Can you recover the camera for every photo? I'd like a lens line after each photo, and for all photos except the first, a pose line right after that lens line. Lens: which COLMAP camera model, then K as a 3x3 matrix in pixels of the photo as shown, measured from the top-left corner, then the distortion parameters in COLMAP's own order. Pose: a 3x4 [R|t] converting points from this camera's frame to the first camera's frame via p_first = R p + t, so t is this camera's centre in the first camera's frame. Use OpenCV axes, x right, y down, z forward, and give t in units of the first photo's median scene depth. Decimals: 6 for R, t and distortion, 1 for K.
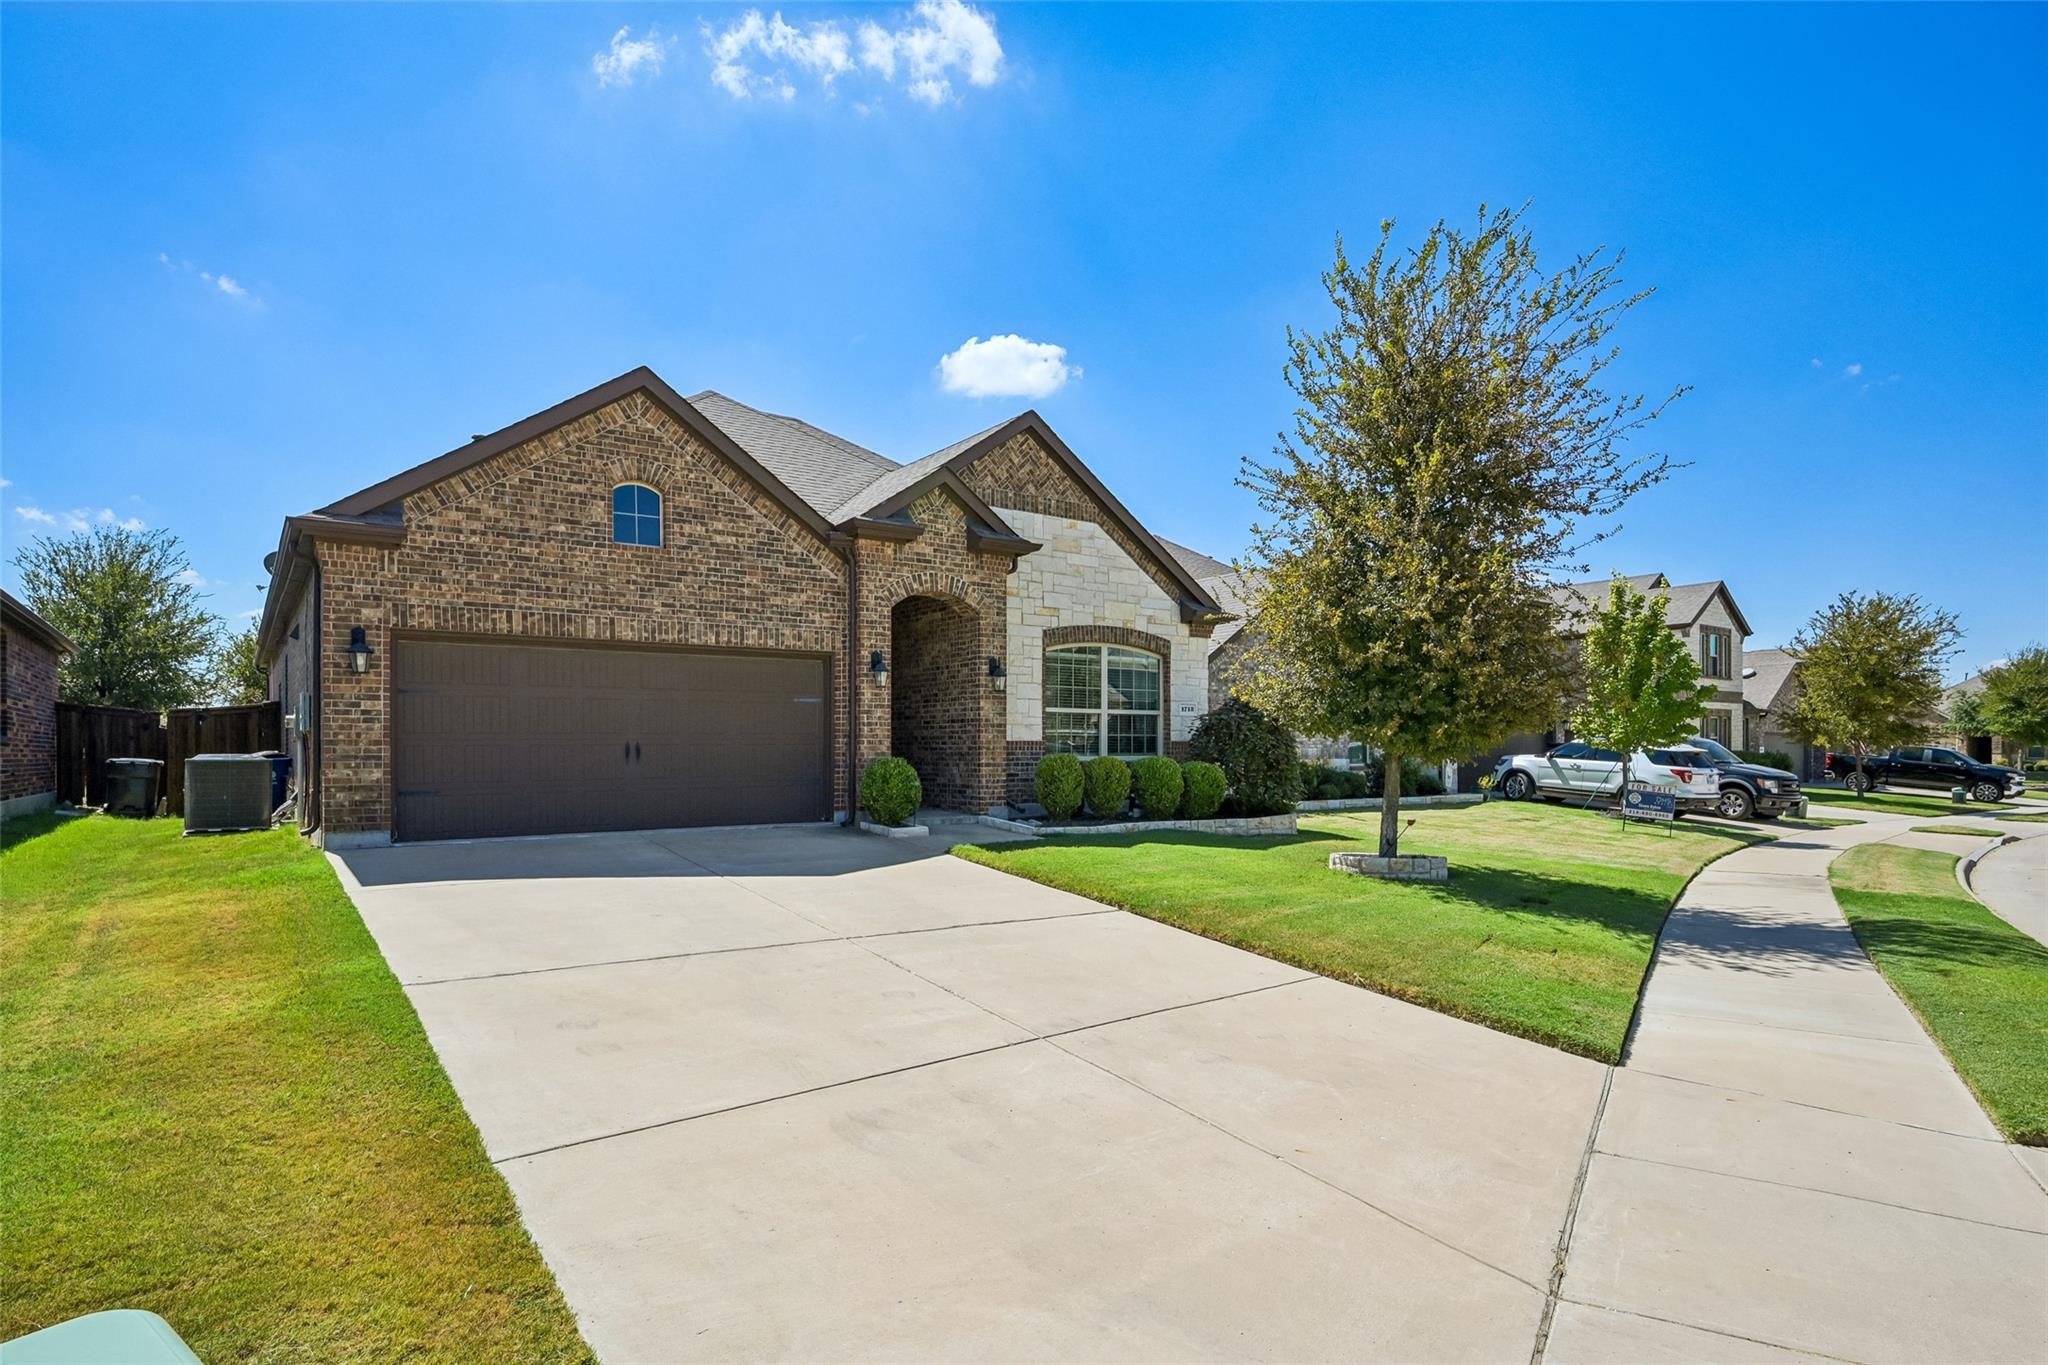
lens RADIAL K [[1122.3, 0, 1024.0], [0, 1122.3, 682.5], [0, 0, 1]] dist [0.000037, -0.000005]
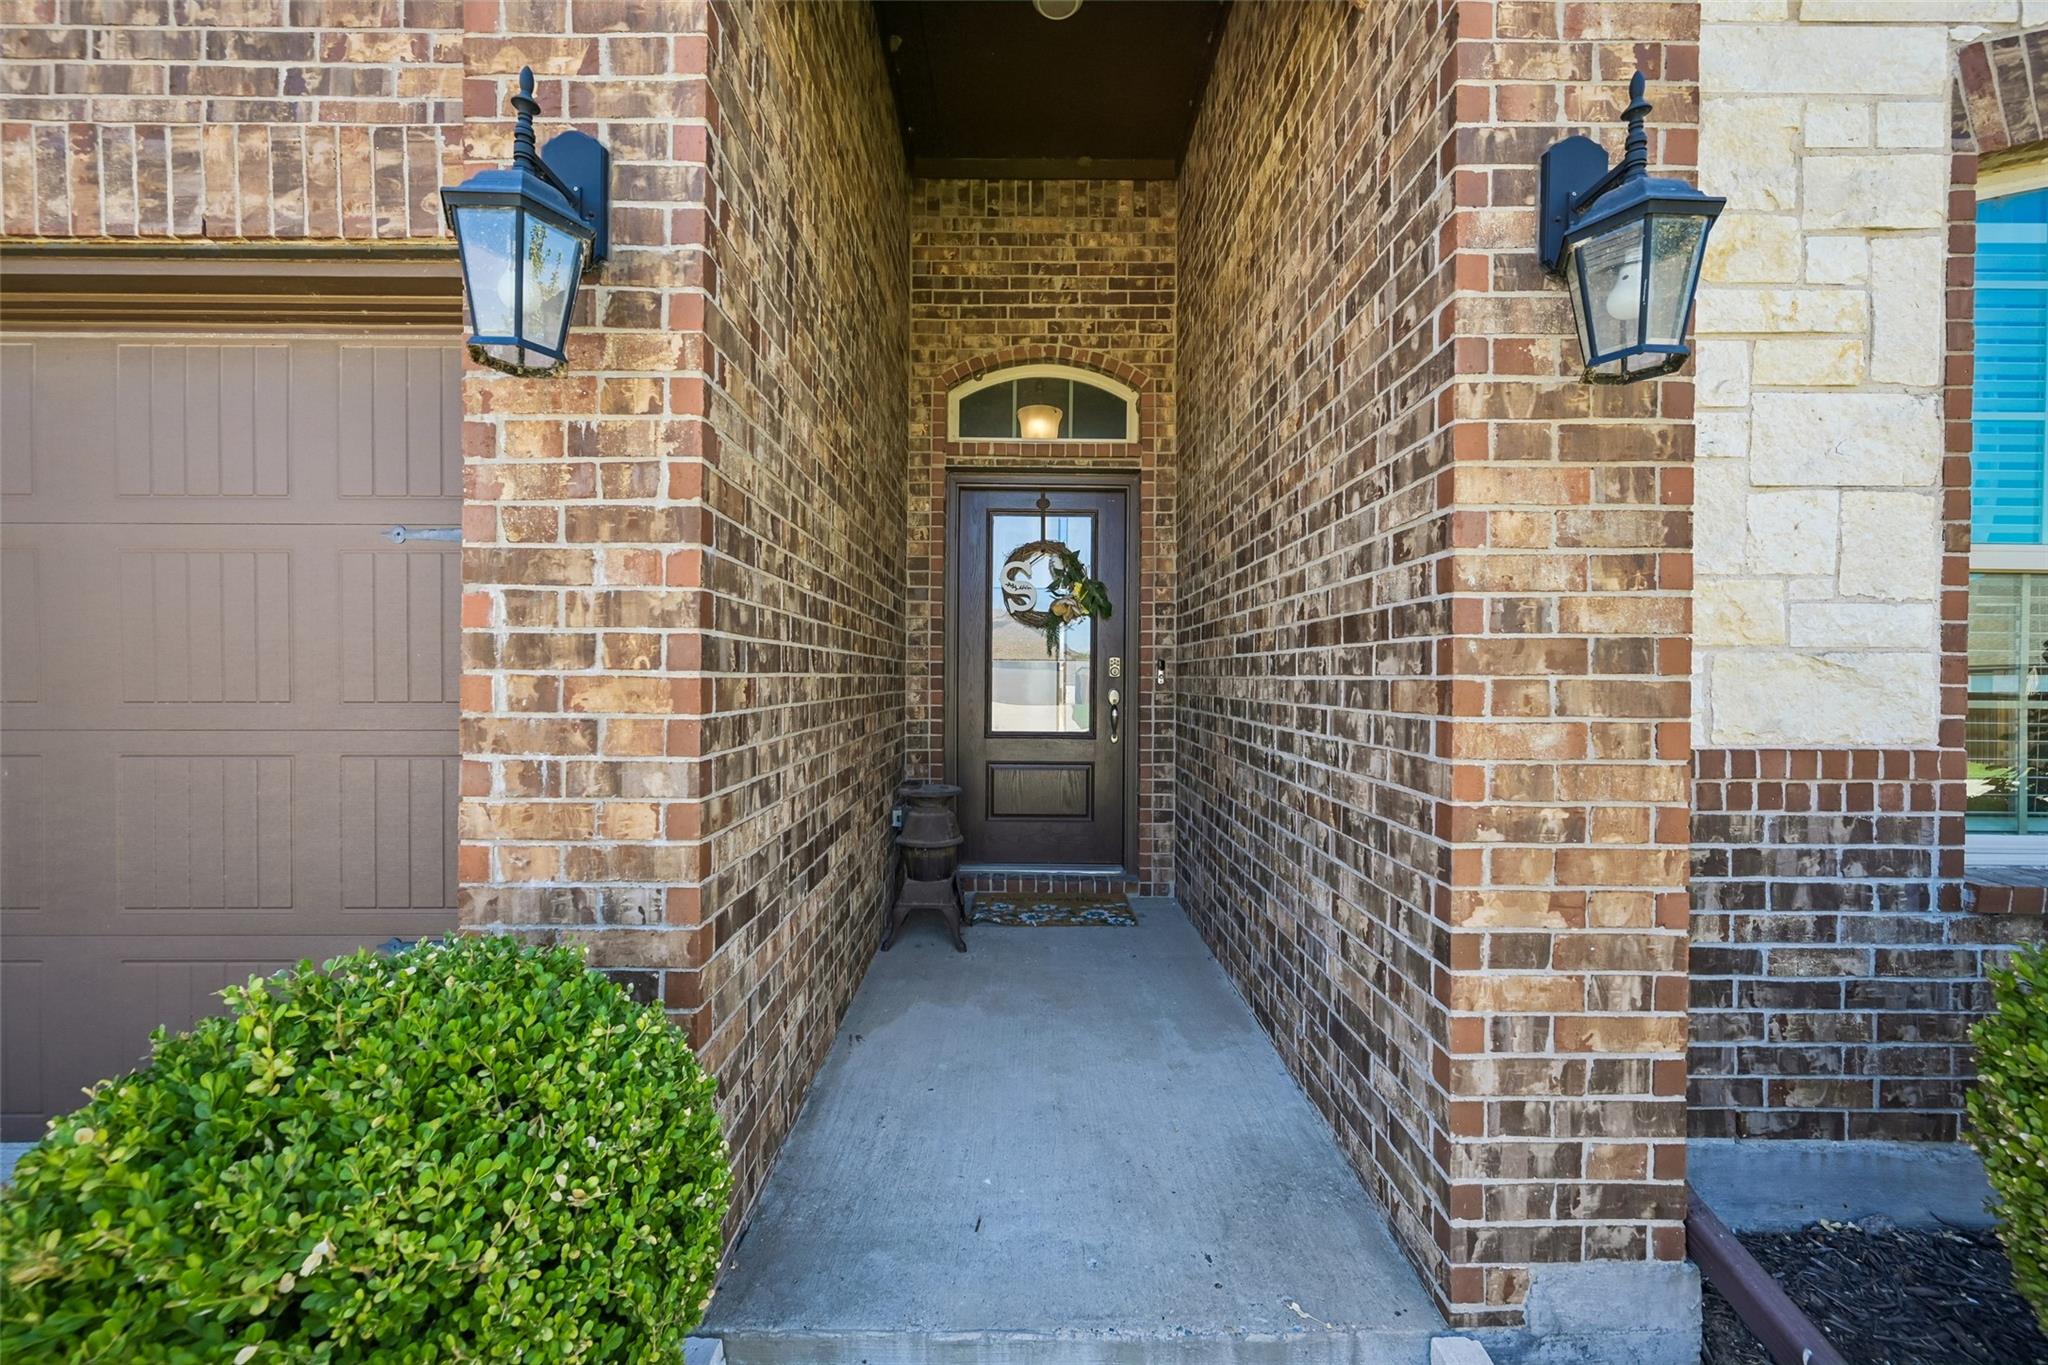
lens RADIAL K [[813.1, 0, 1027.0], [0, 813.1, 685.1], [0, 0, 1]] dist [0.000530, 0.000394]
pose [[0.818914, 0.011748, -0.573797, -0.024873], [0.027897, 0.997794, 0.060244, 0.034295], [0.573238, -0.065342, 0.816779, 0.877432]]
